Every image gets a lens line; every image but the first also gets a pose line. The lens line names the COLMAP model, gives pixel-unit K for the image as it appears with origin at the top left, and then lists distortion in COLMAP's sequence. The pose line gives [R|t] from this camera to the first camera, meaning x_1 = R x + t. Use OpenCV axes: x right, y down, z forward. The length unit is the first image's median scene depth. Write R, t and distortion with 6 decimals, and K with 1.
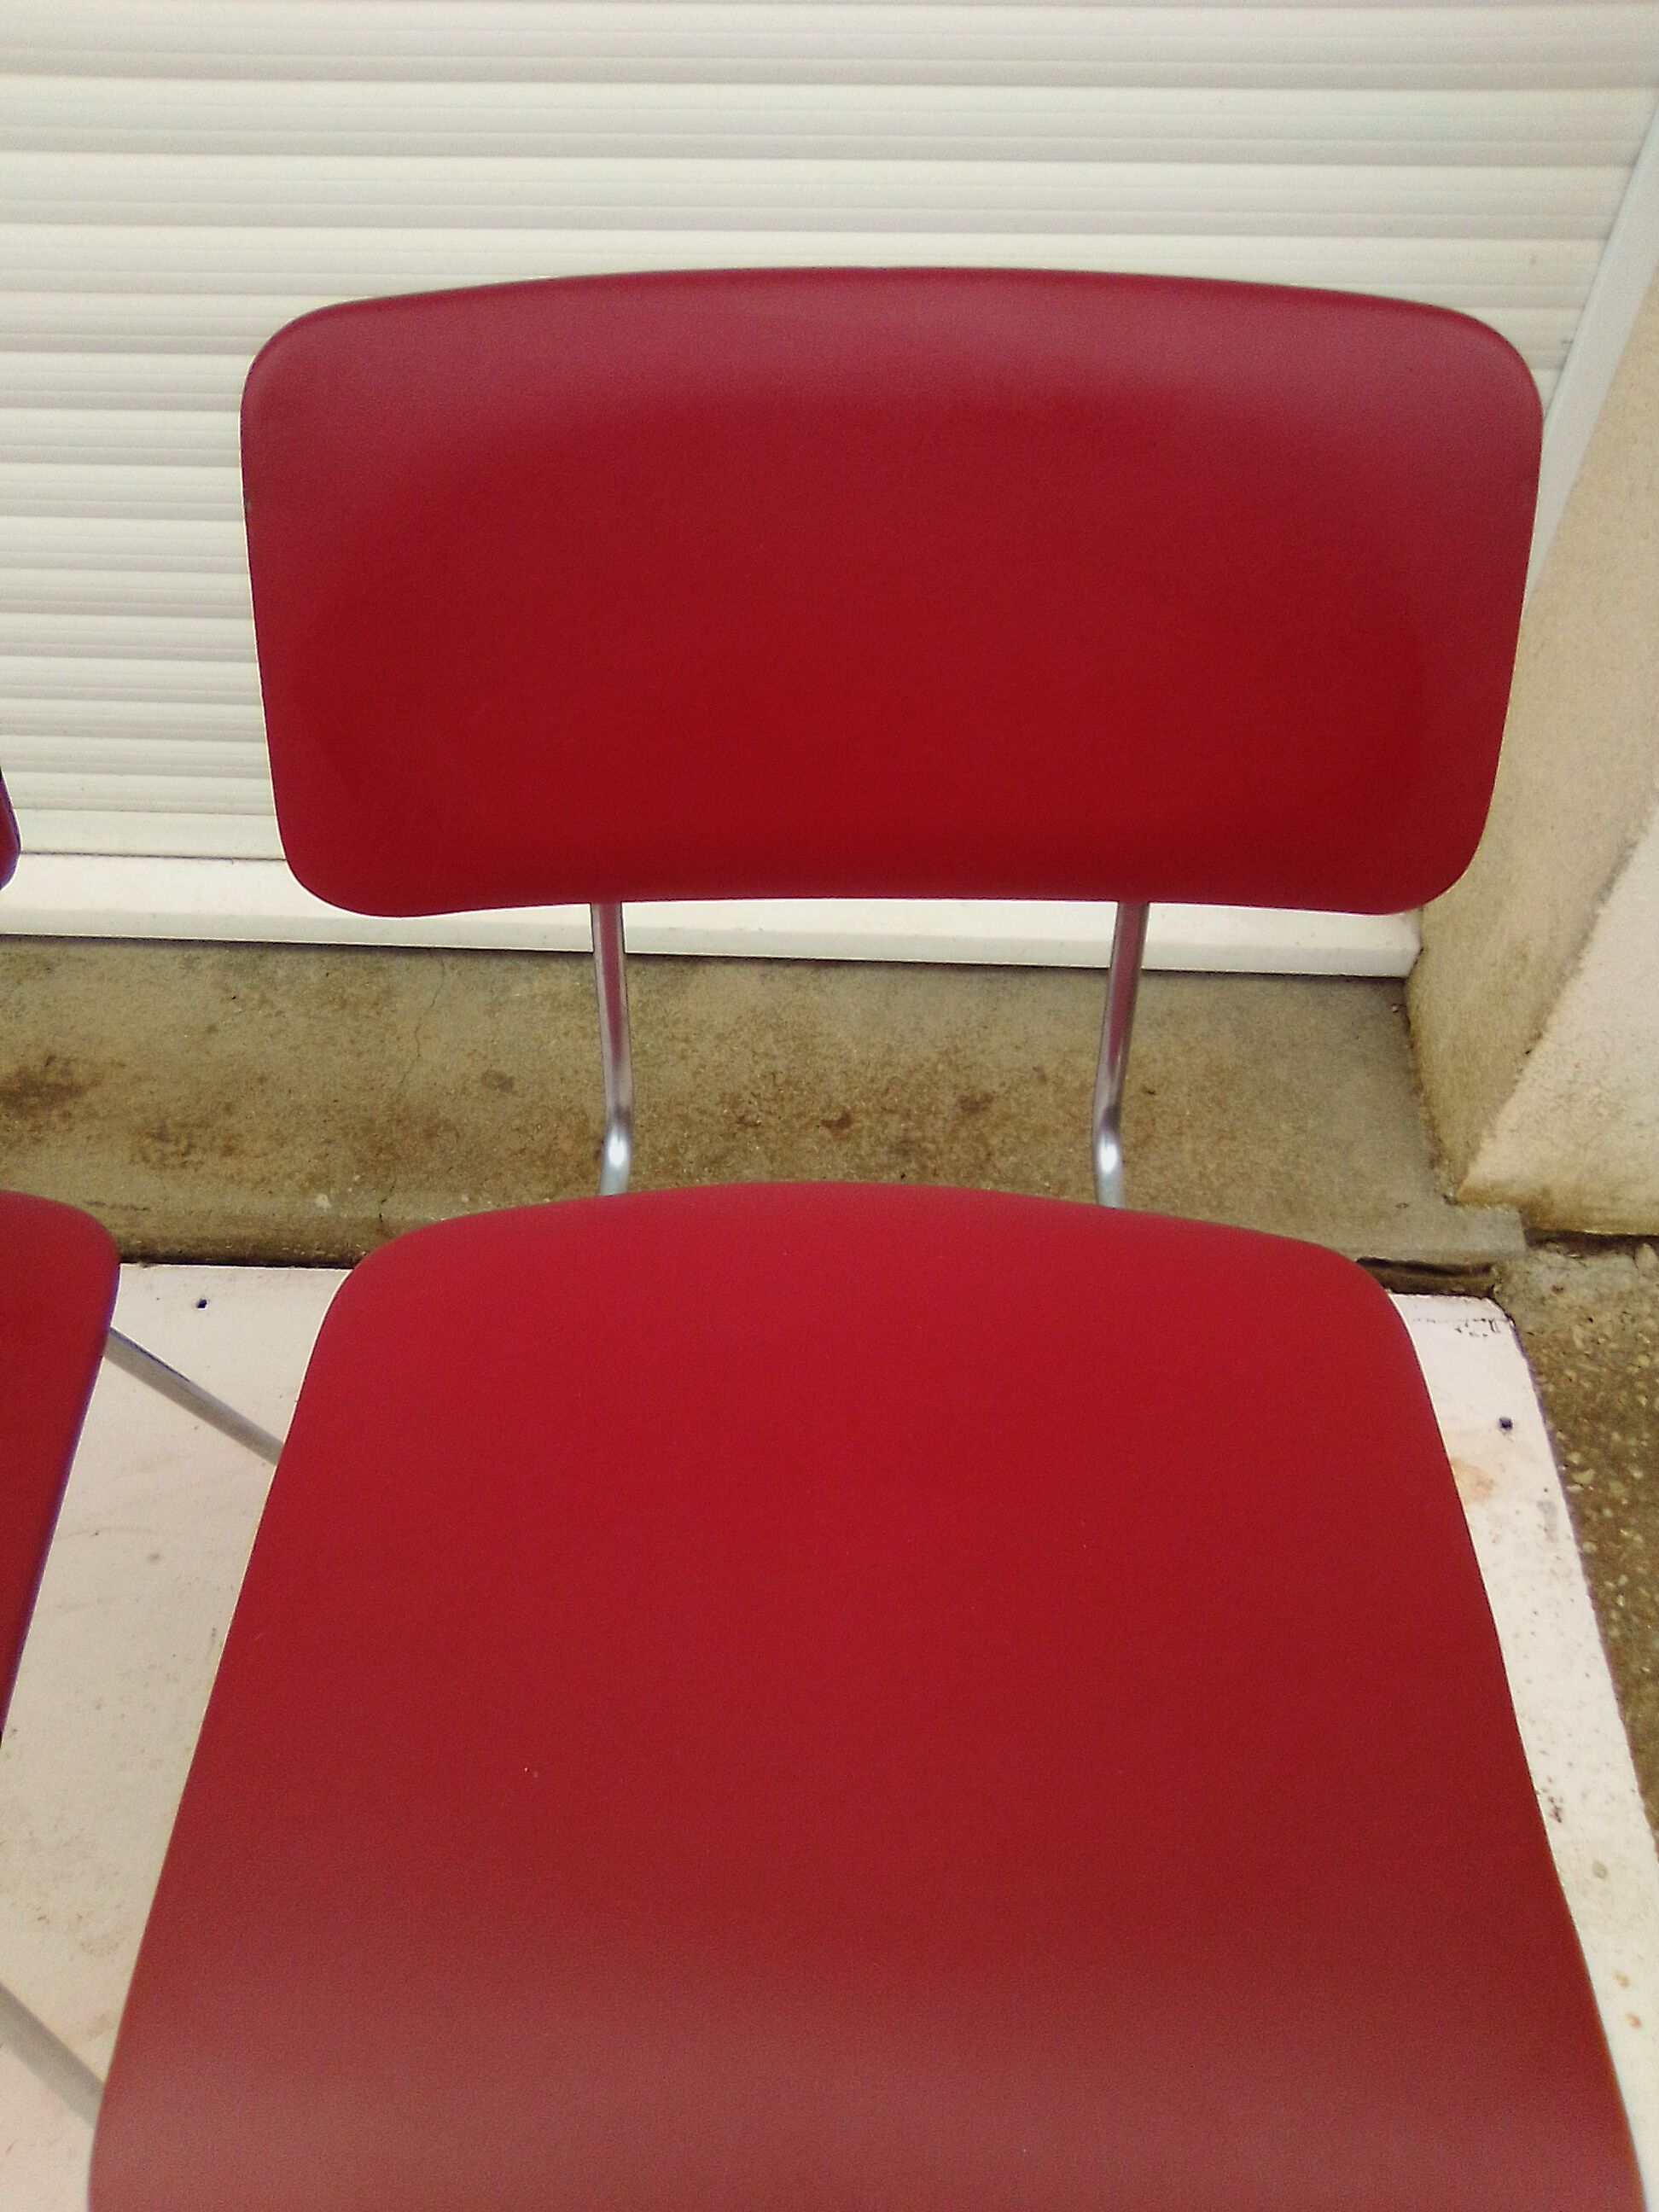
lens RADIAL K [[1765.3, 0, 814.1], [0, 1765.3, 1098.6], [0, 0, 1]] dist [0.009670, -0.063356]
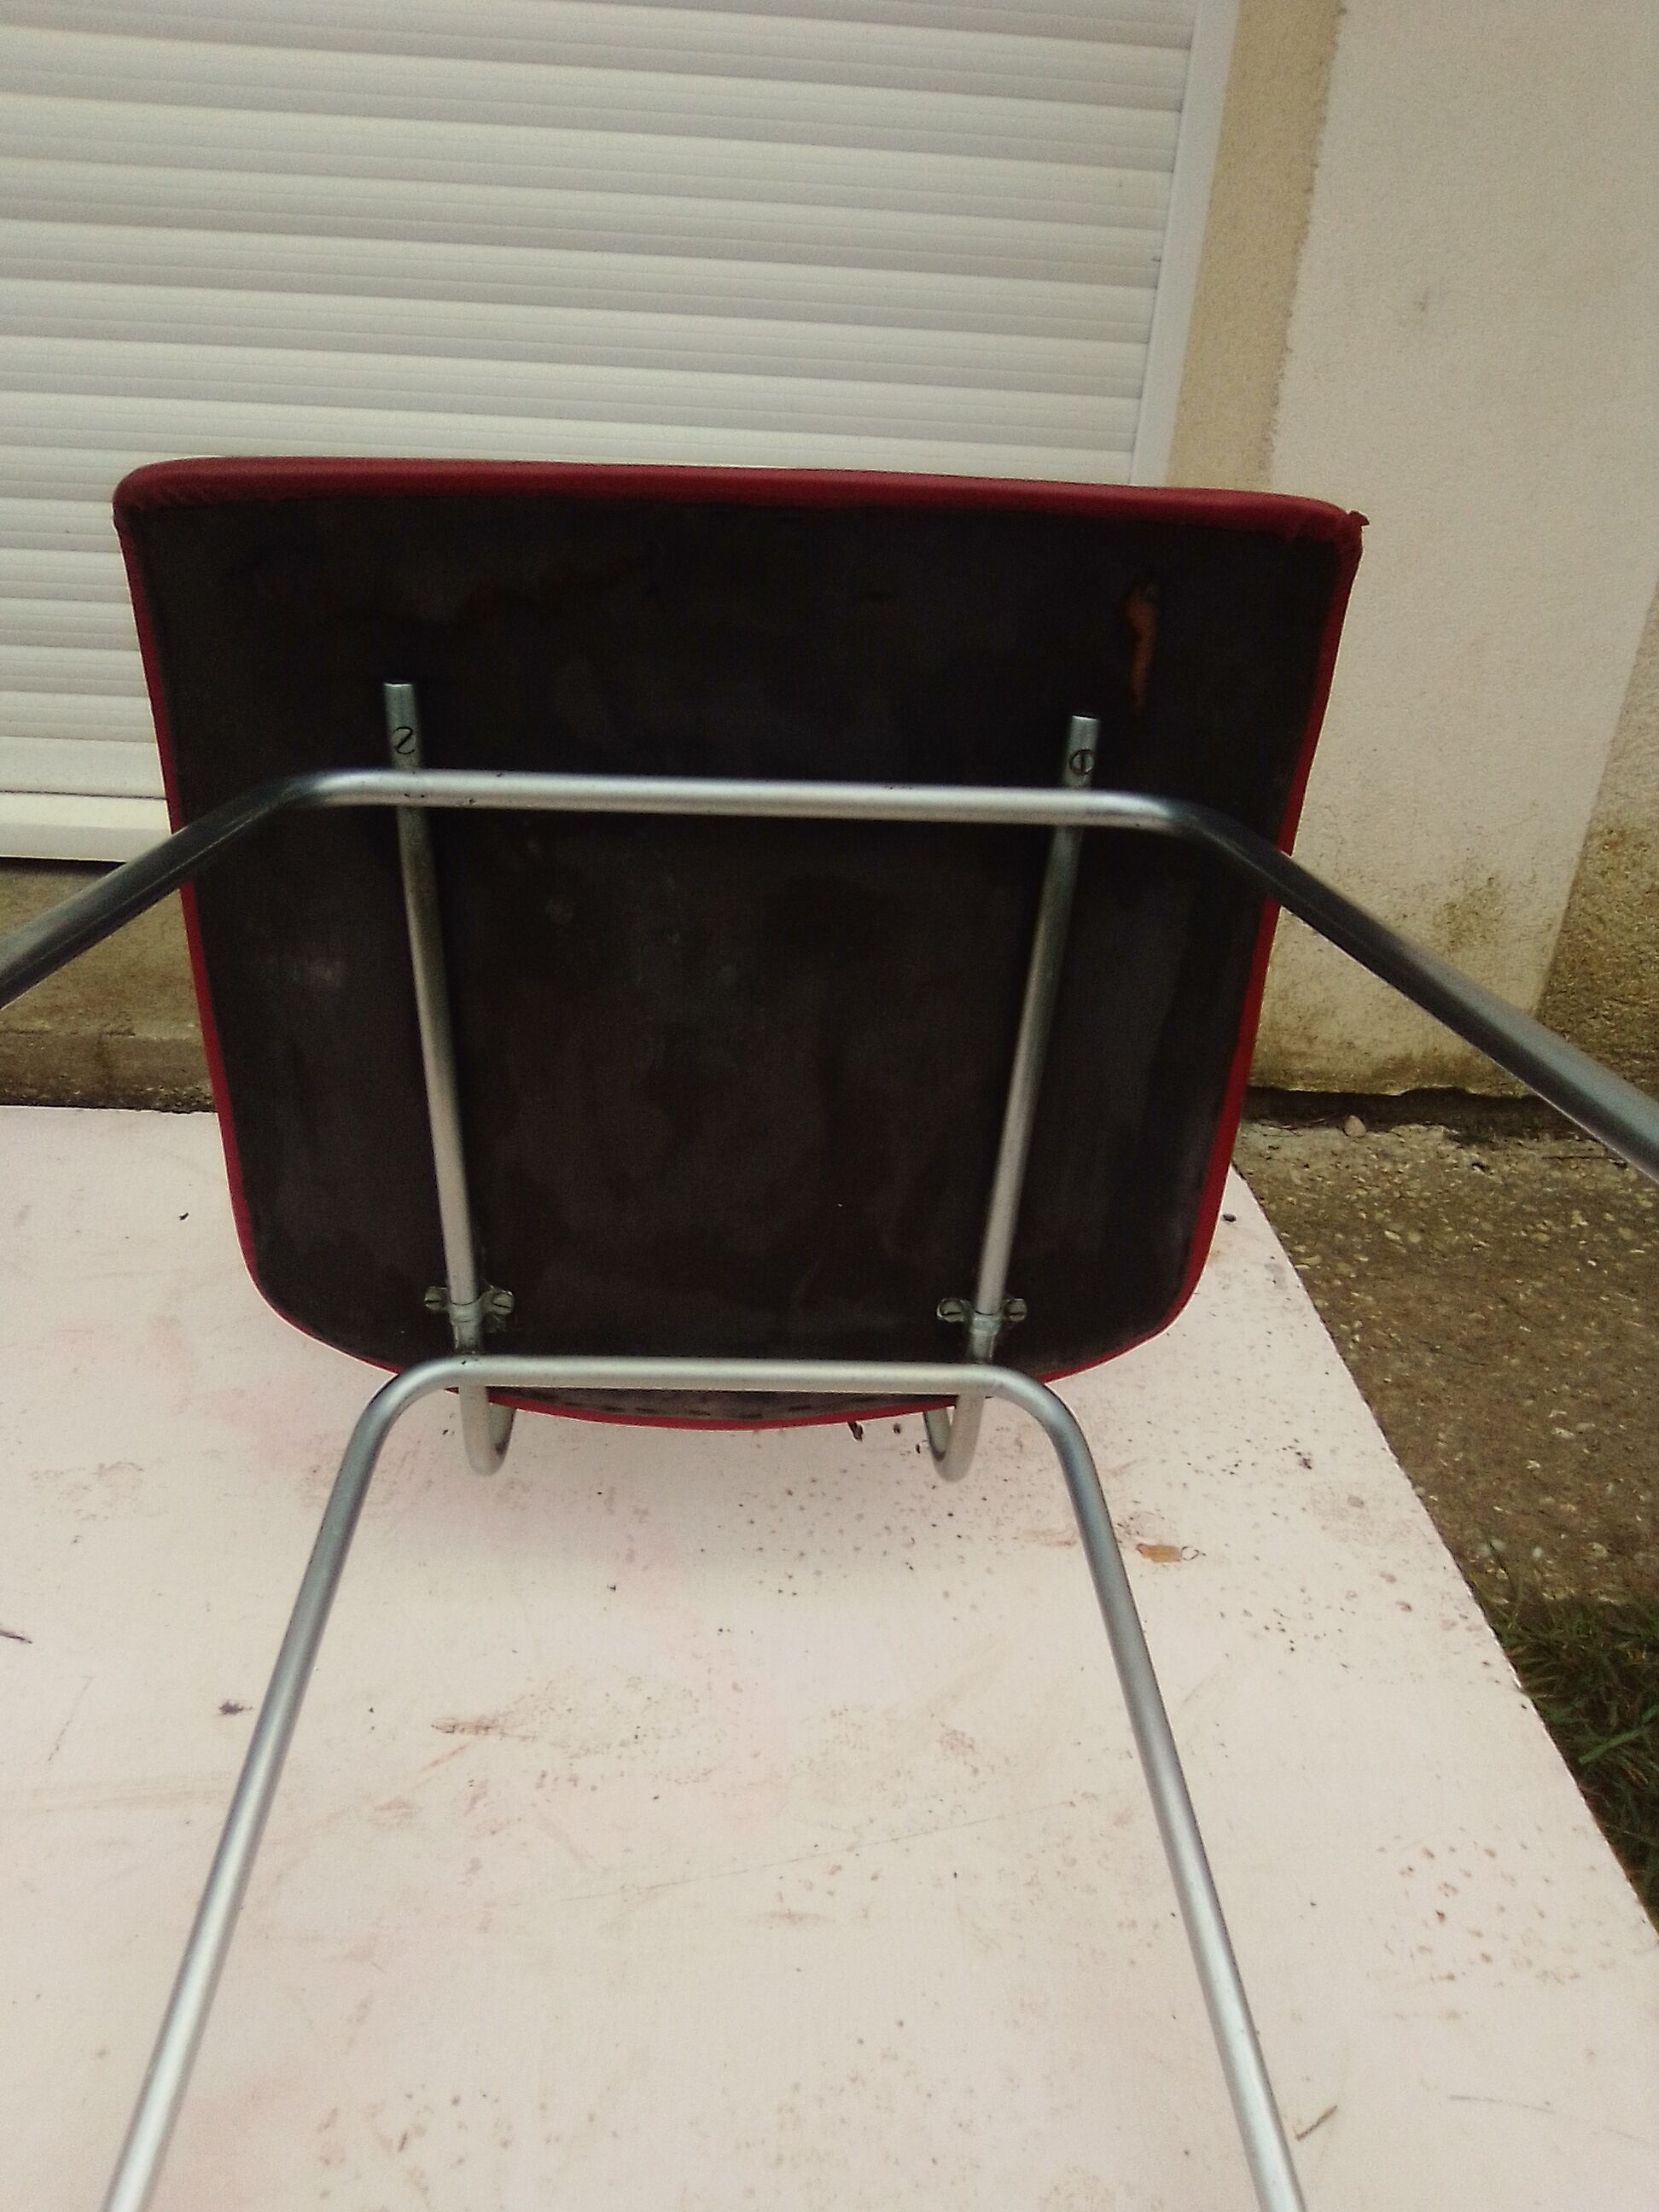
lens RADIAL K [[1765.3, 0, 800.7], [0, 1765.3, 1082.8], [0, 0, 1]] dist [0.009670, -0.063356]
pose [[0.995532, 0.021078, 0.092043, 0.052001], [0.016818, 0.919605, -0.392483, 0.471874], [-0.092916, 0.392278, 0.915142, 0.070023]]
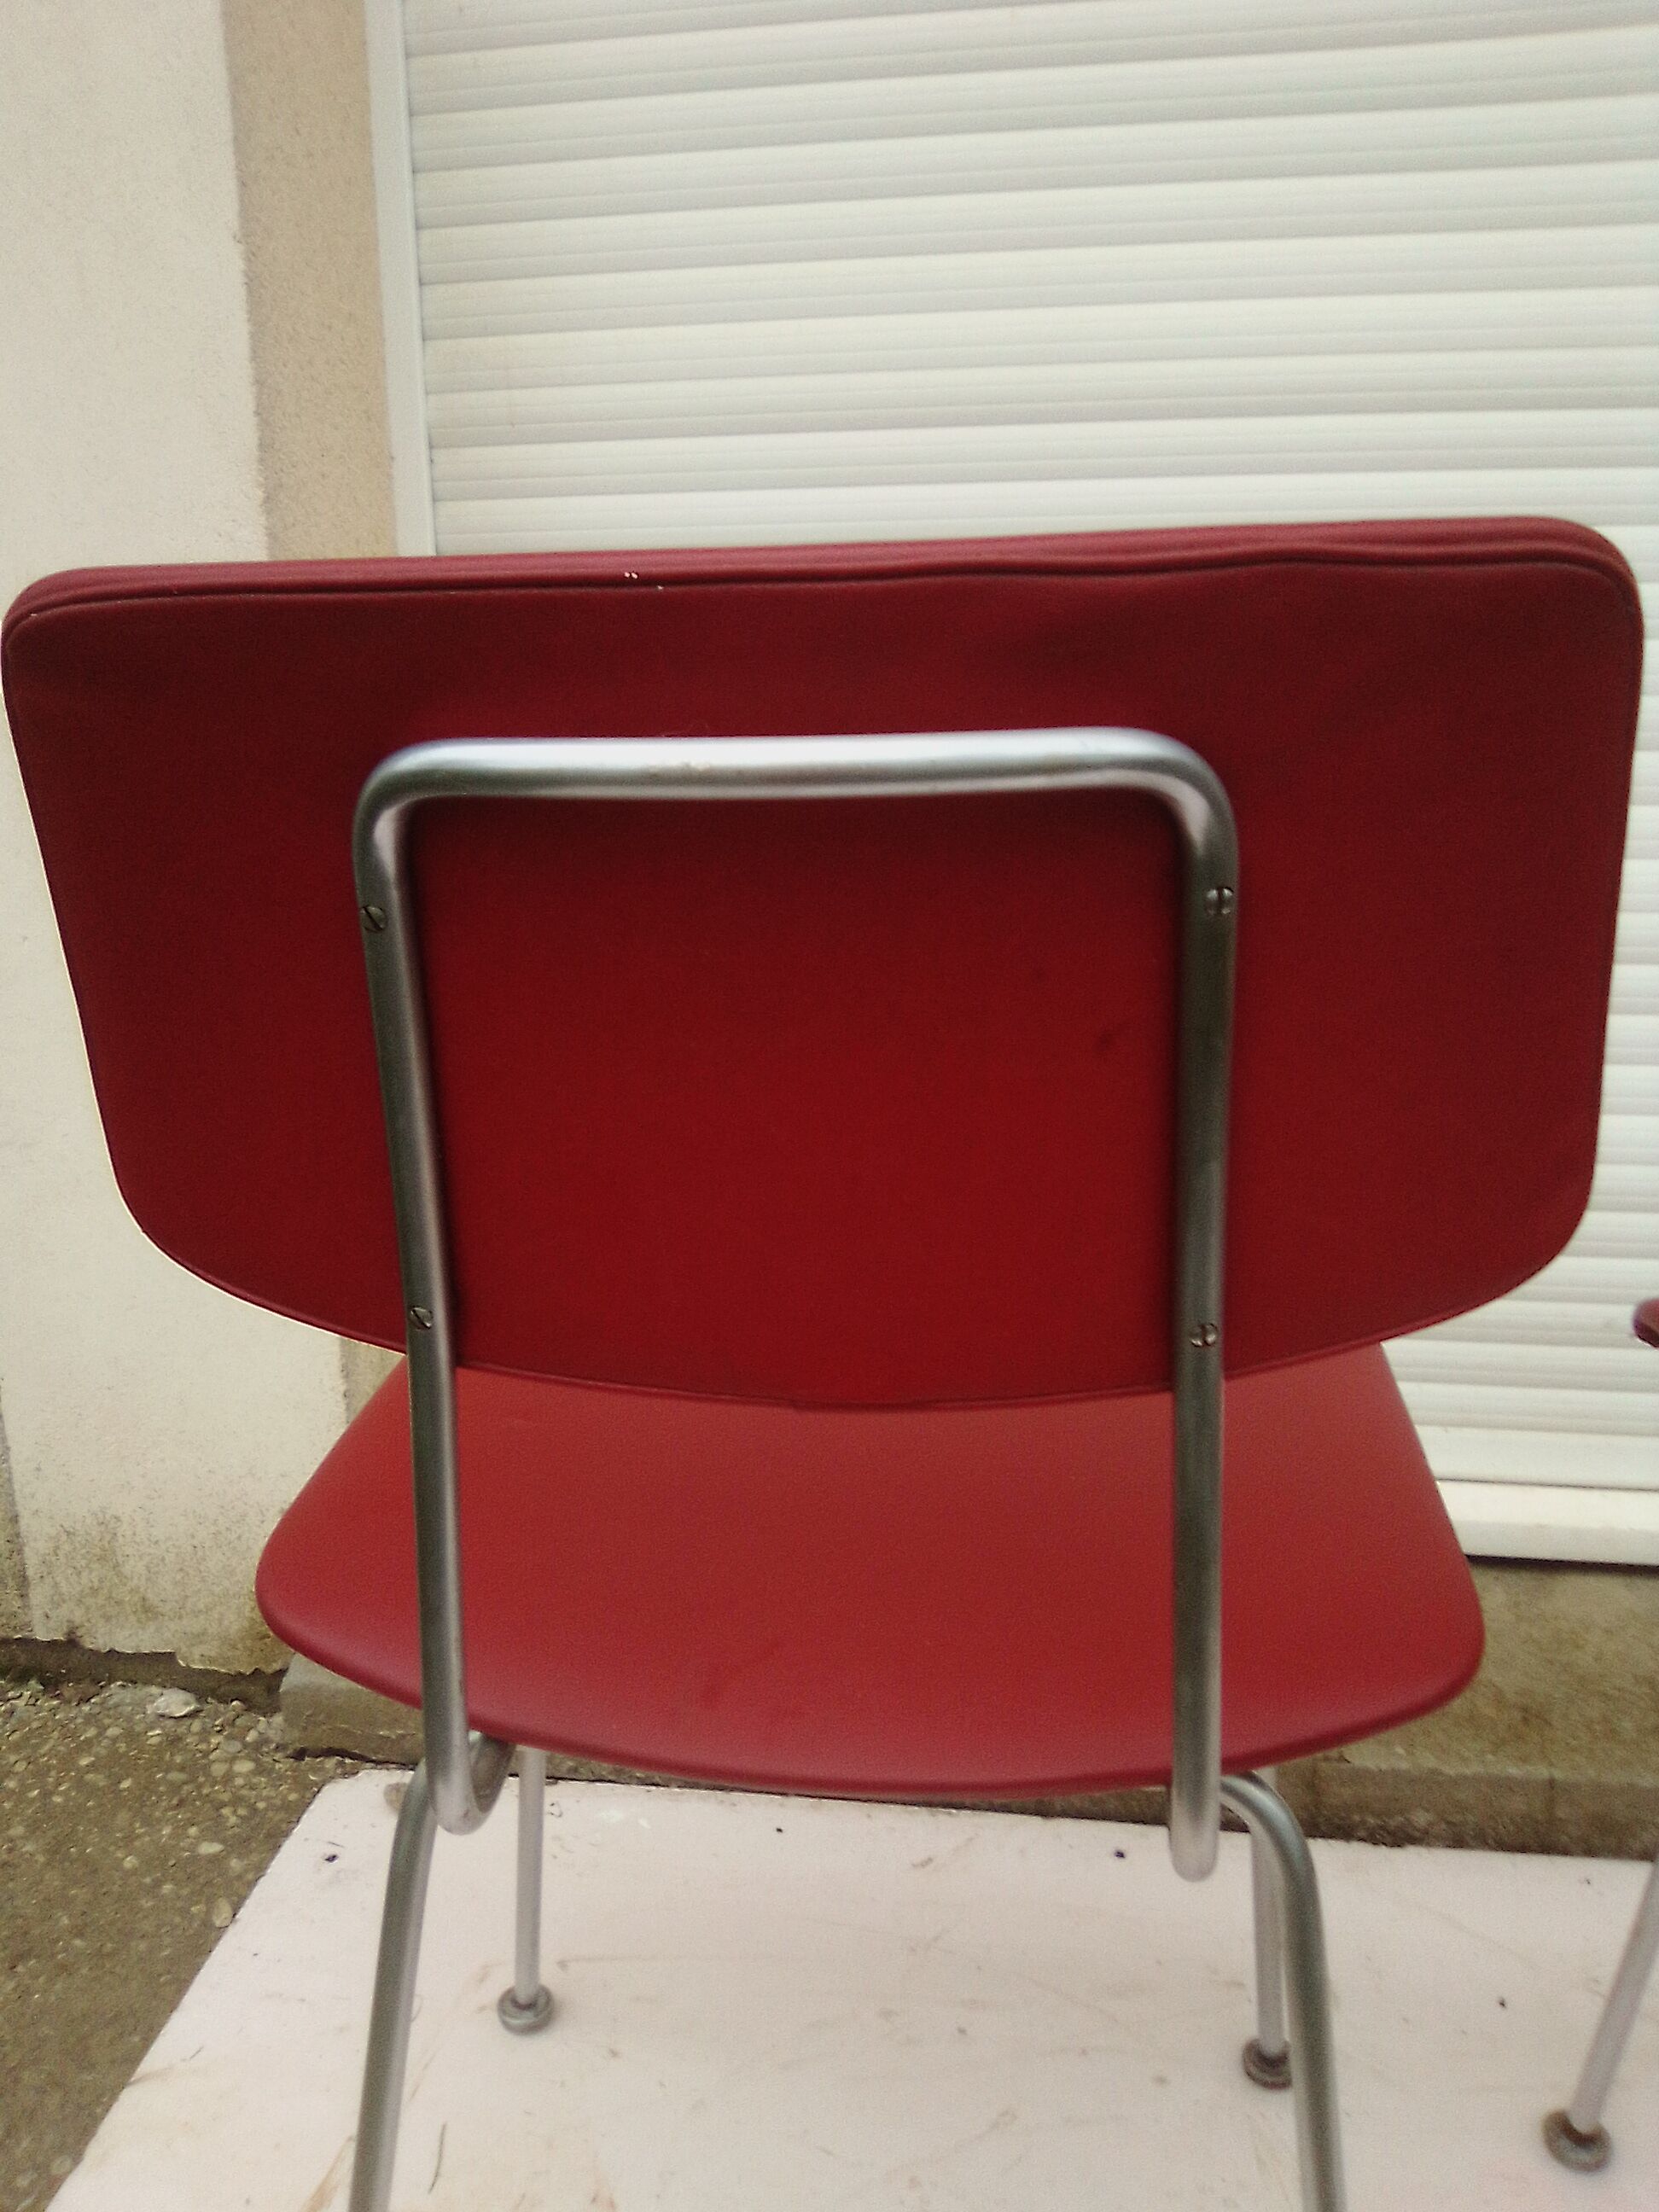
lens RADIAL K [[1765.3, 0, 815.7], [0, 1765.3, 1094.5], [0, 0, 1]] dist [0.009670, -0.063356]
pose [[0.994134, 0.017917, -0.106657, -0.407524], [-0.077508, 0.805821, -0.587065, 0.346655], [0.075428, 0.591888, 0.802483, 0.003481]]
